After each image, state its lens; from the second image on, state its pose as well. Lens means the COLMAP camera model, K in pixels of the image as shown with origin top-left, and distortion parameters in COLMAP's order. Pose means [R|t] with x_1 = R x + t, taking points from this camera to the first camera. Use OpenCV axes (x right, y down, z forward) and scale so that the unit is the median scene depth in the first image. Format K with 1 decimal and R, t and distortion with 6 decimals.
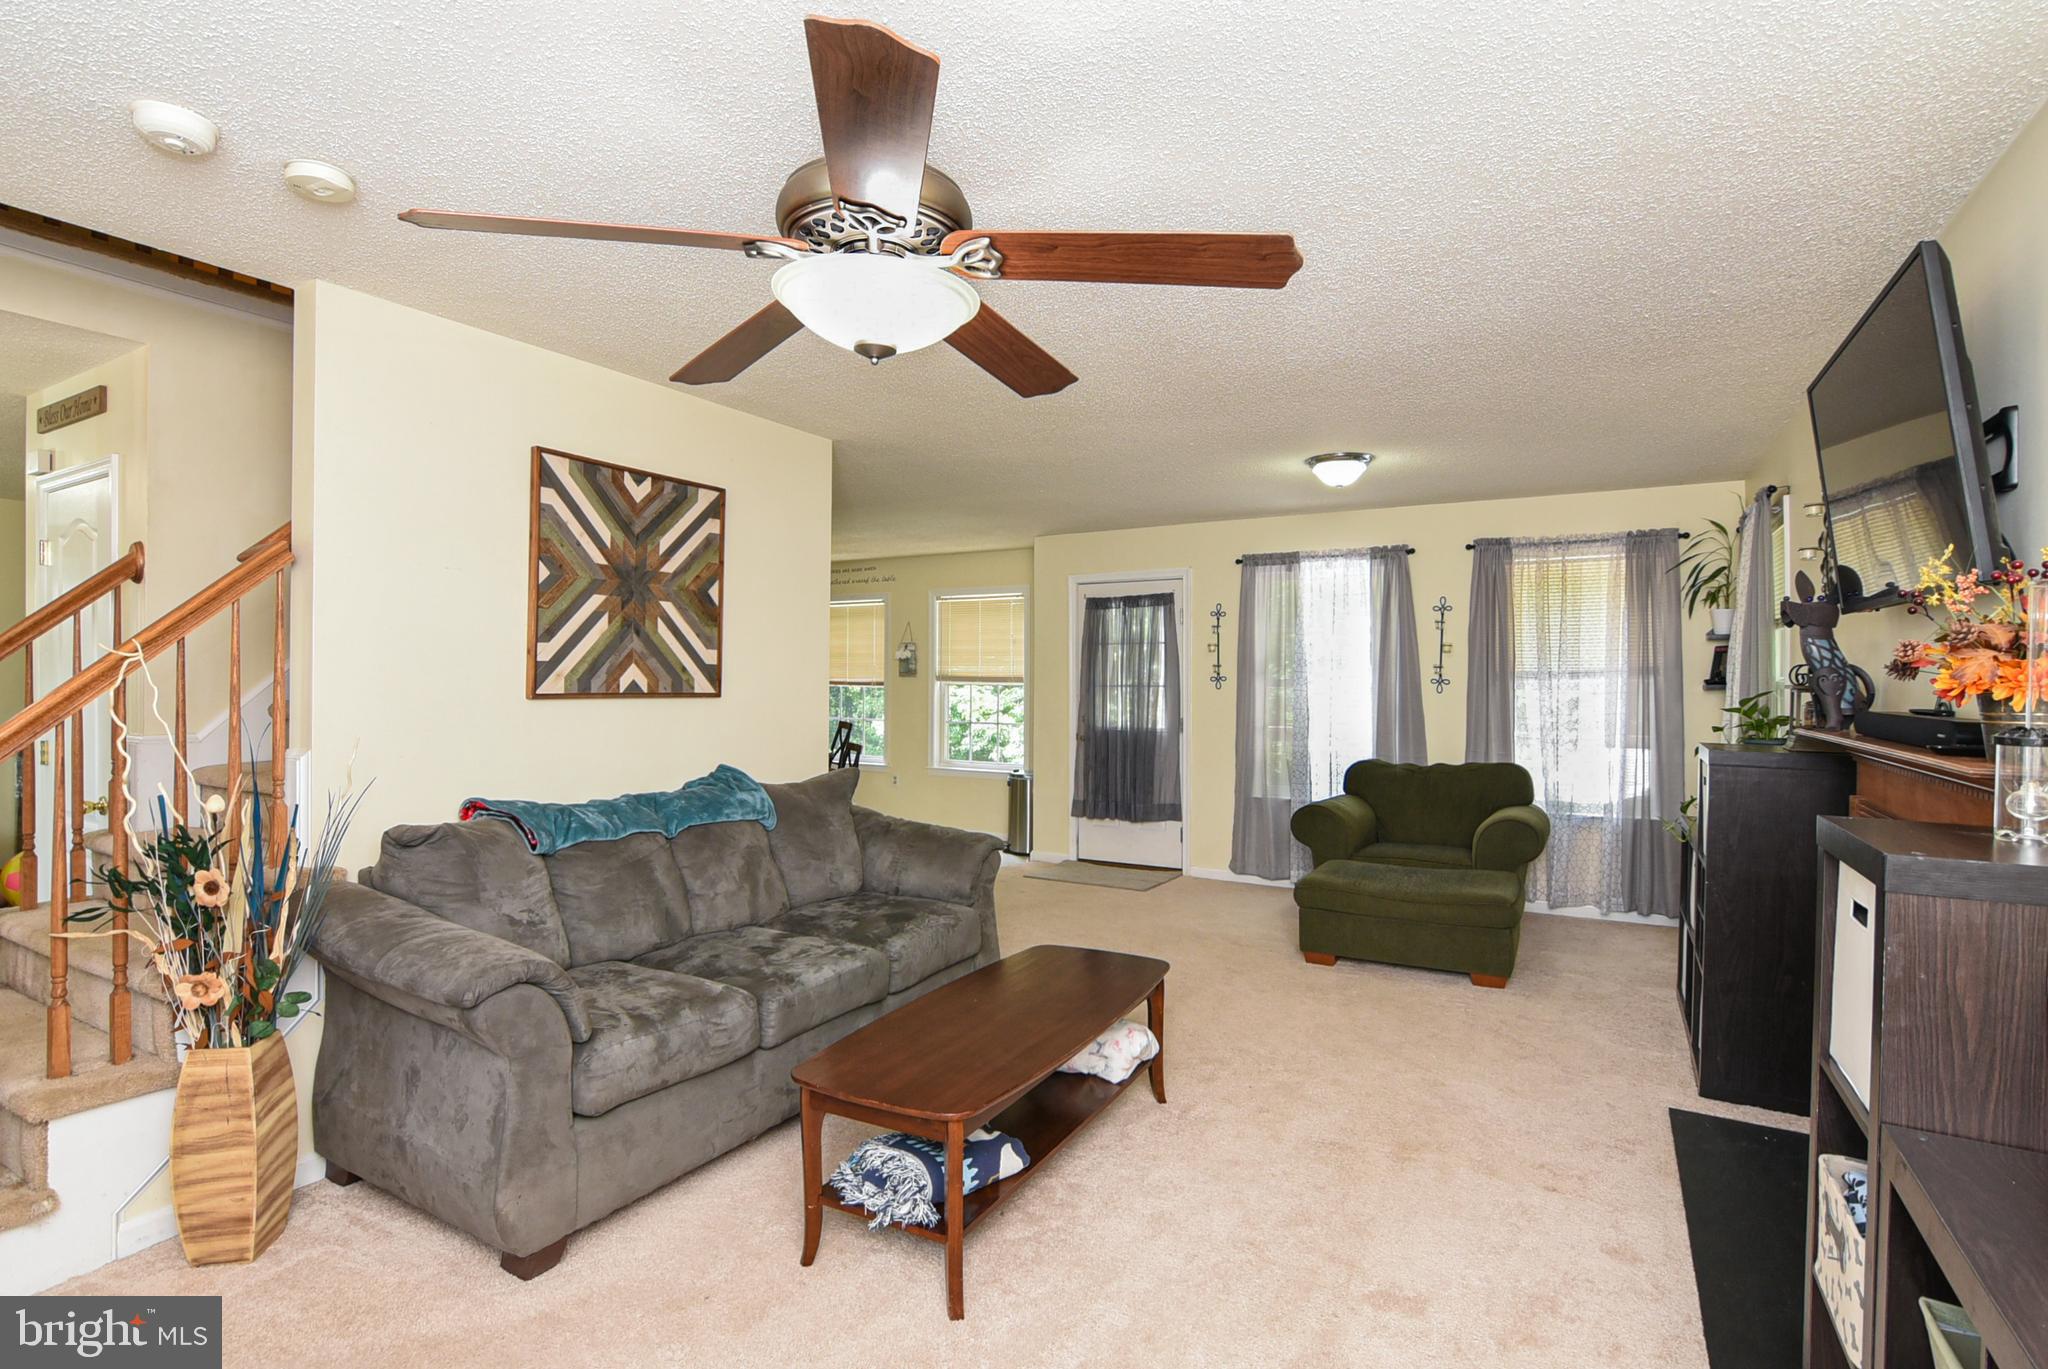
lens RADIAL K [[999.9, 0, 1015.2], [0, 999.9, 679.2], [0, 0, 1]] dist [-0.021277, 0.001635]
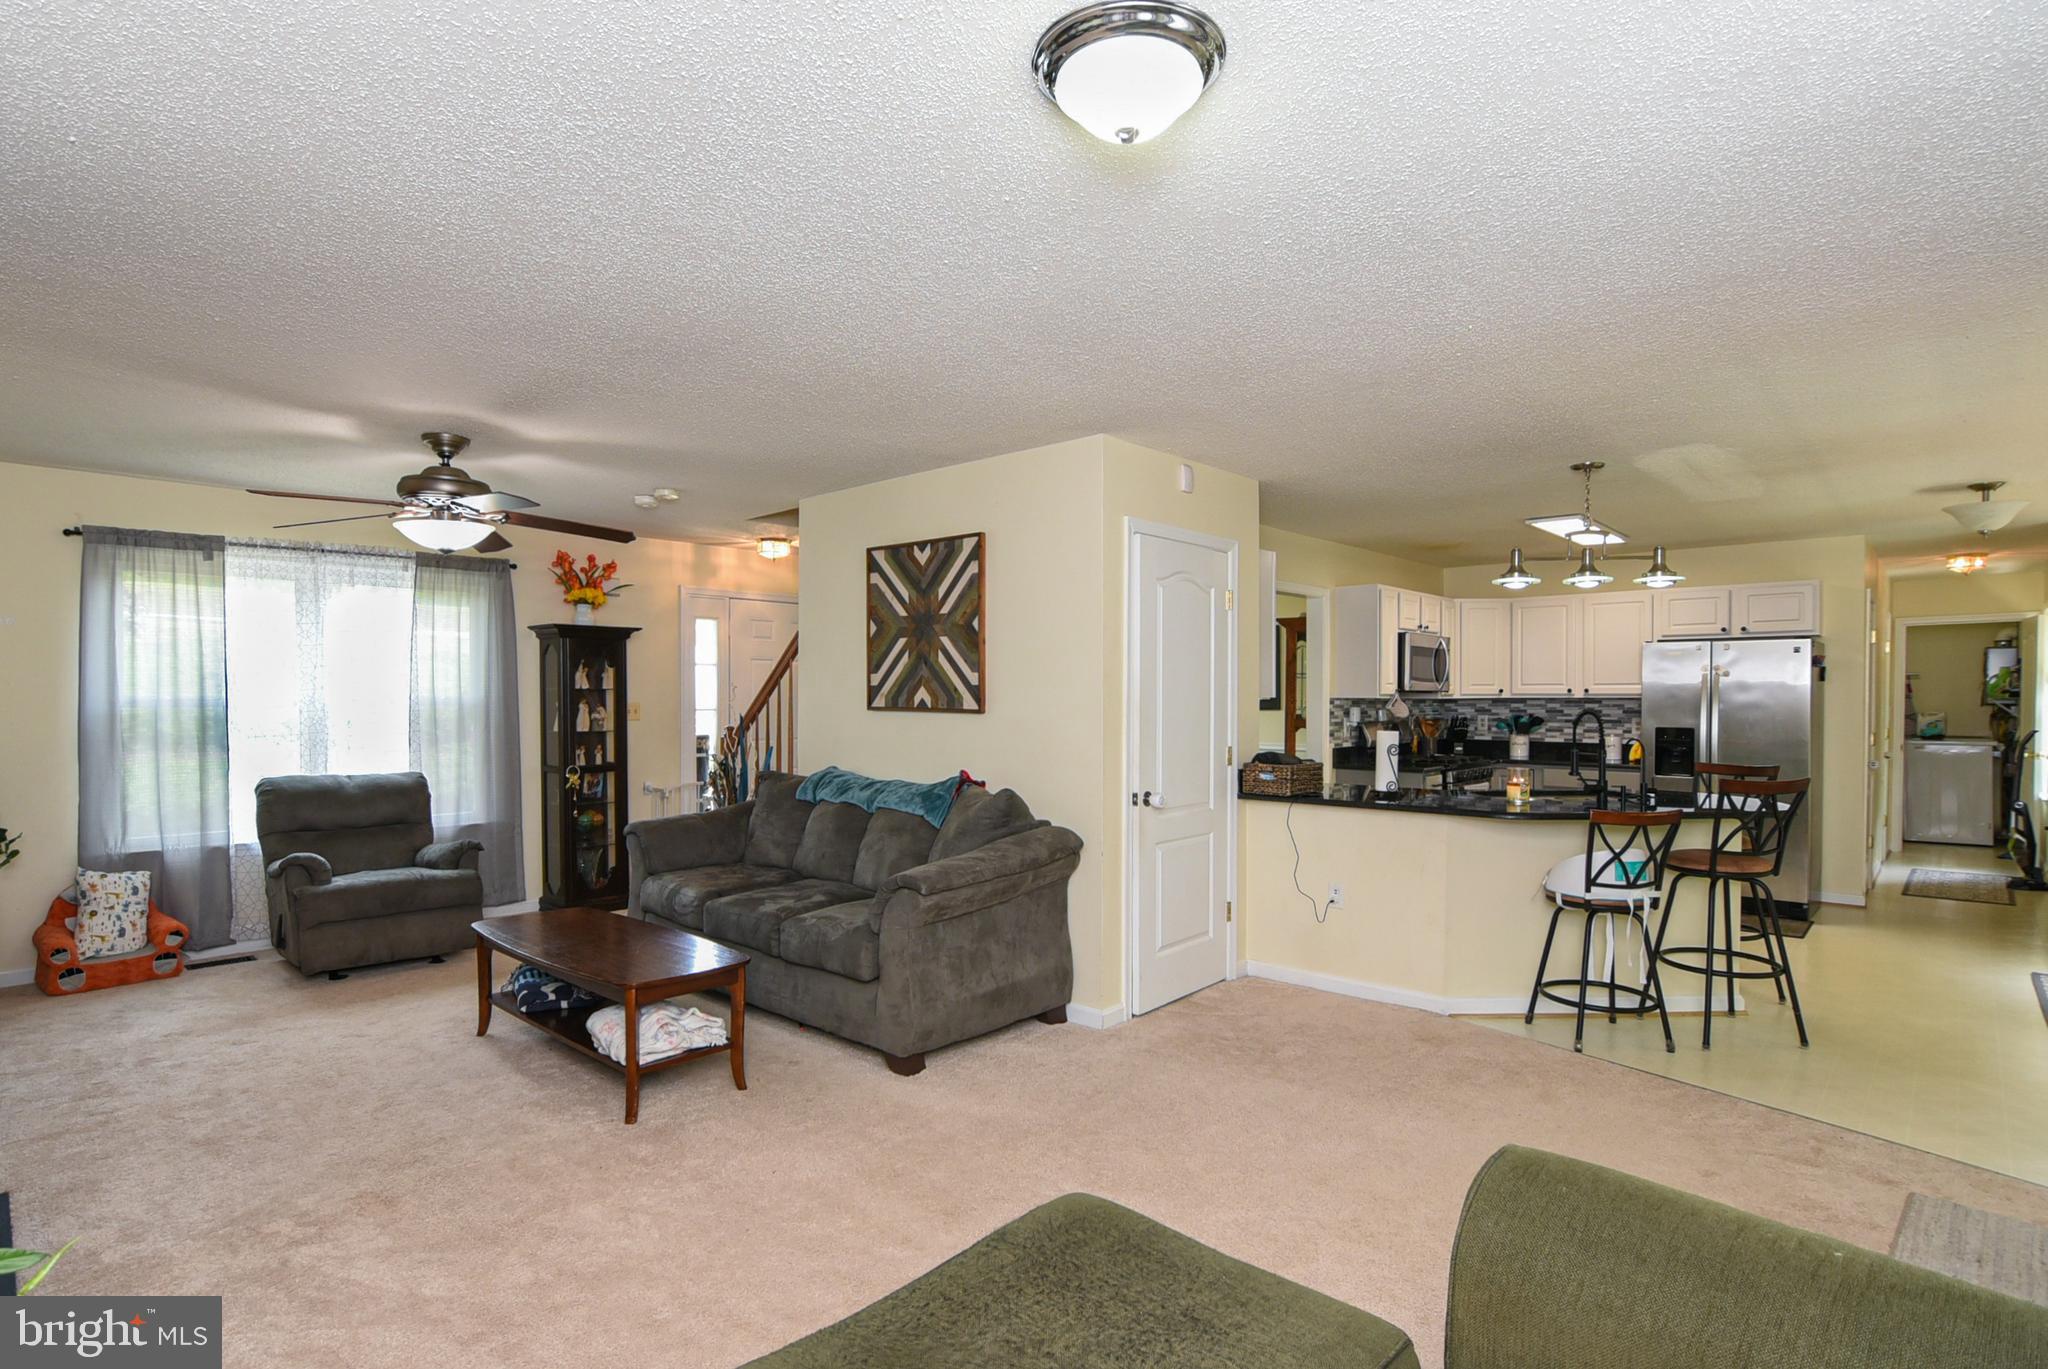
lens RADIAL K [[1027.4, 0, 1019.3], [0, 1027.4, 705.3], [0, 0, 1]] dist [-0.013167, 0.000129]
pose [[-0.220497, 0.006290, -0.975367, 0.885460], [-0.003907, 0.999965, 0.007332, -0.000203], [0.975380, 0.005427, -0.220465, 1.351300]]
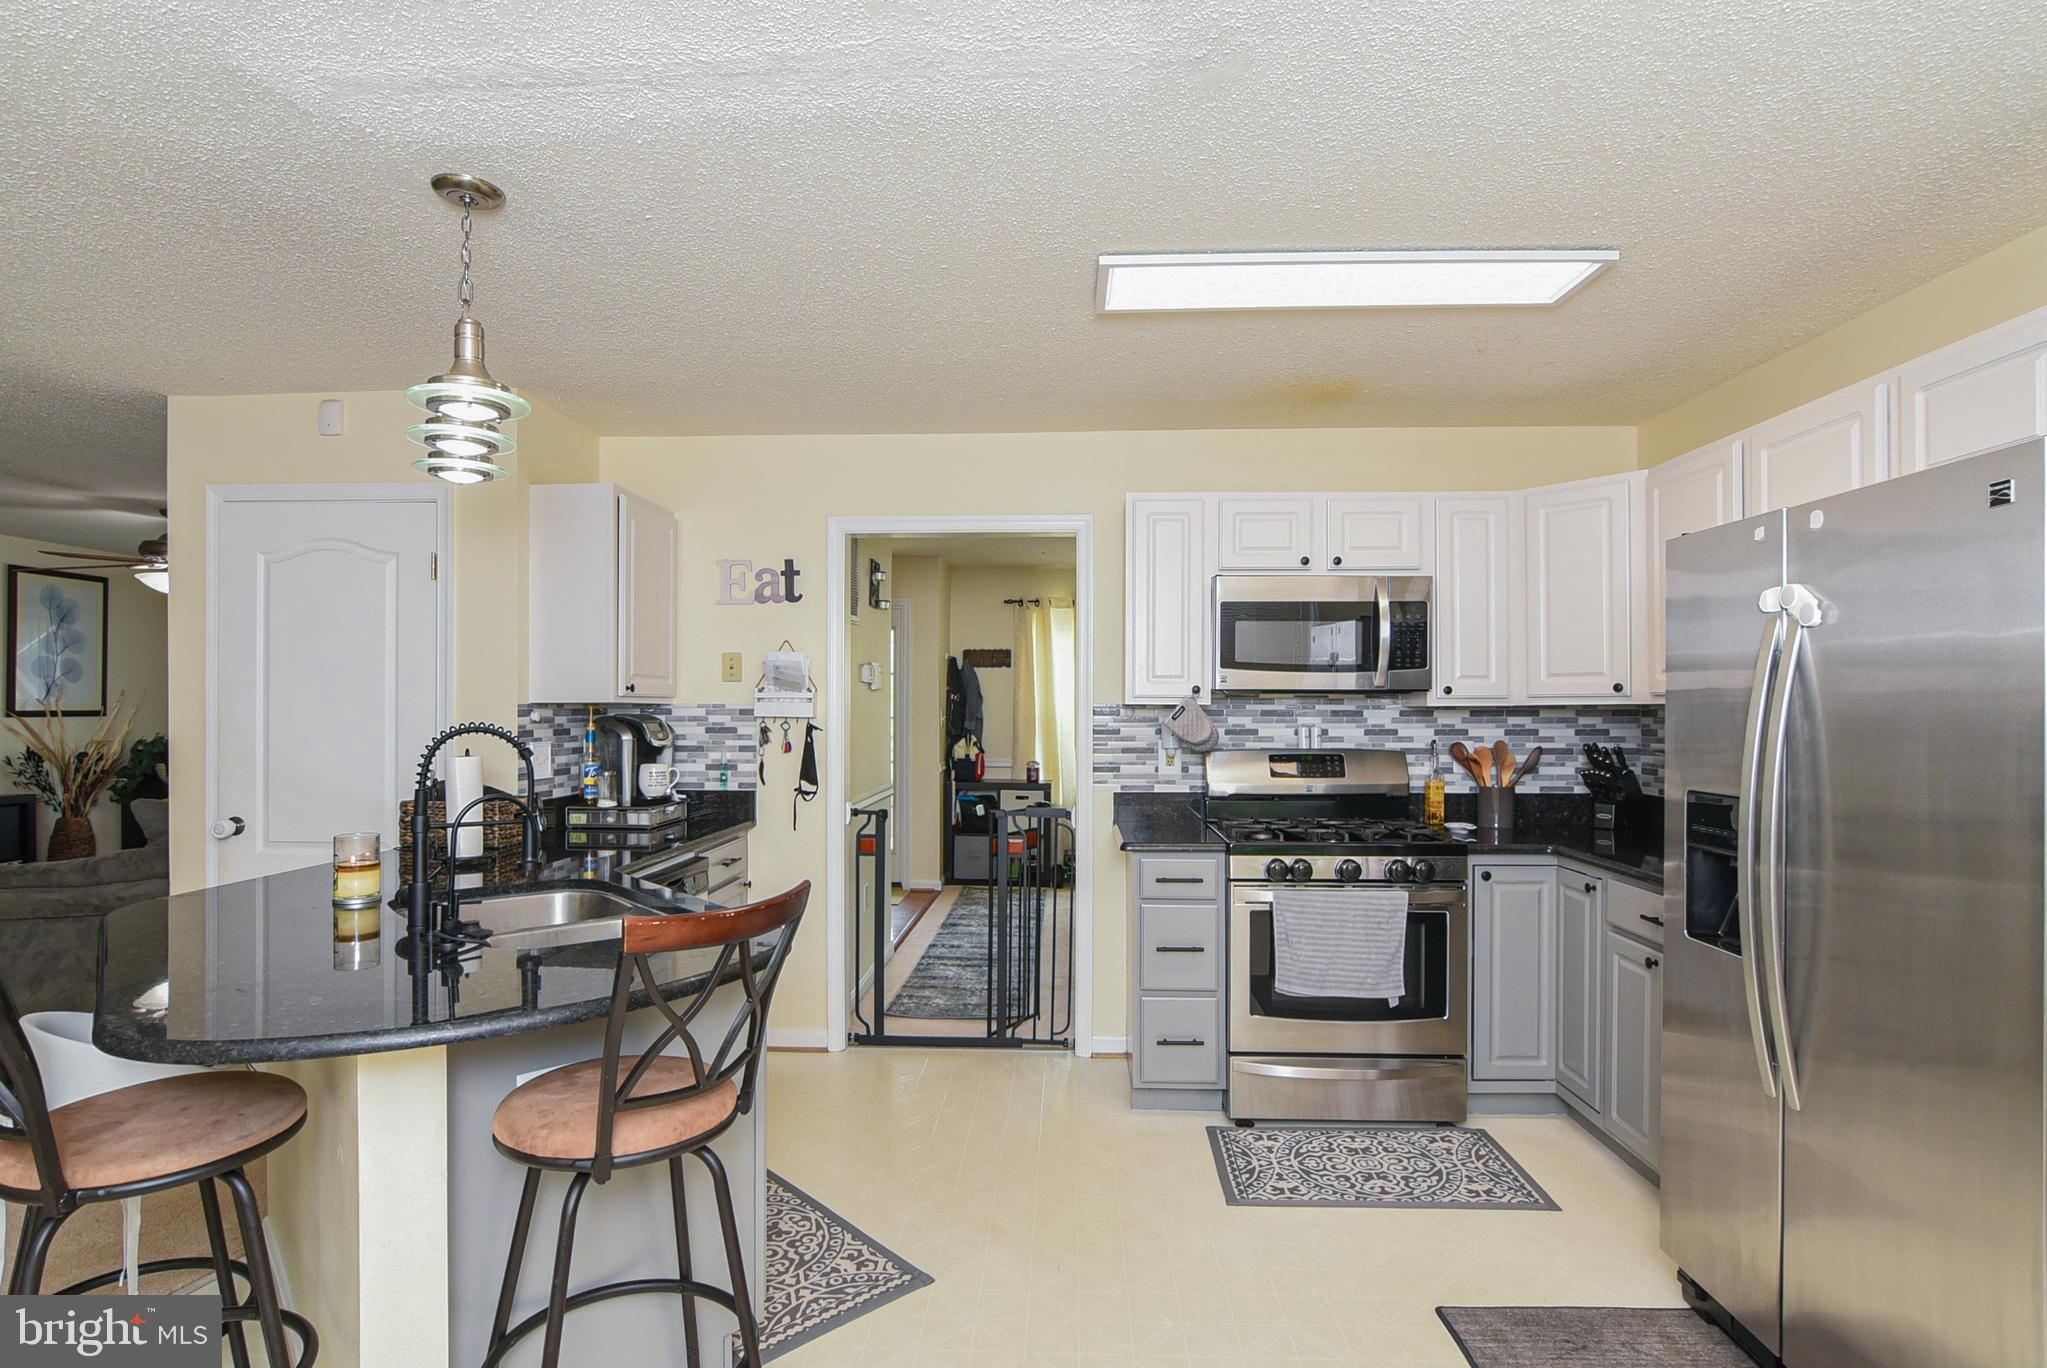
lens RADIAL K [[1010.2, 0, 1017.6], [0, 1010.2, 706.1], [0, 0, 1]] dist [-0.024175, 0.000369]
pose [[-0.888350, -0.004716, -0.459142, -0.501077], [-0.004976, 0.999987, -0.000644, 0.000874], [0.459139, 0.001713, -0.888363, 2.383159]]
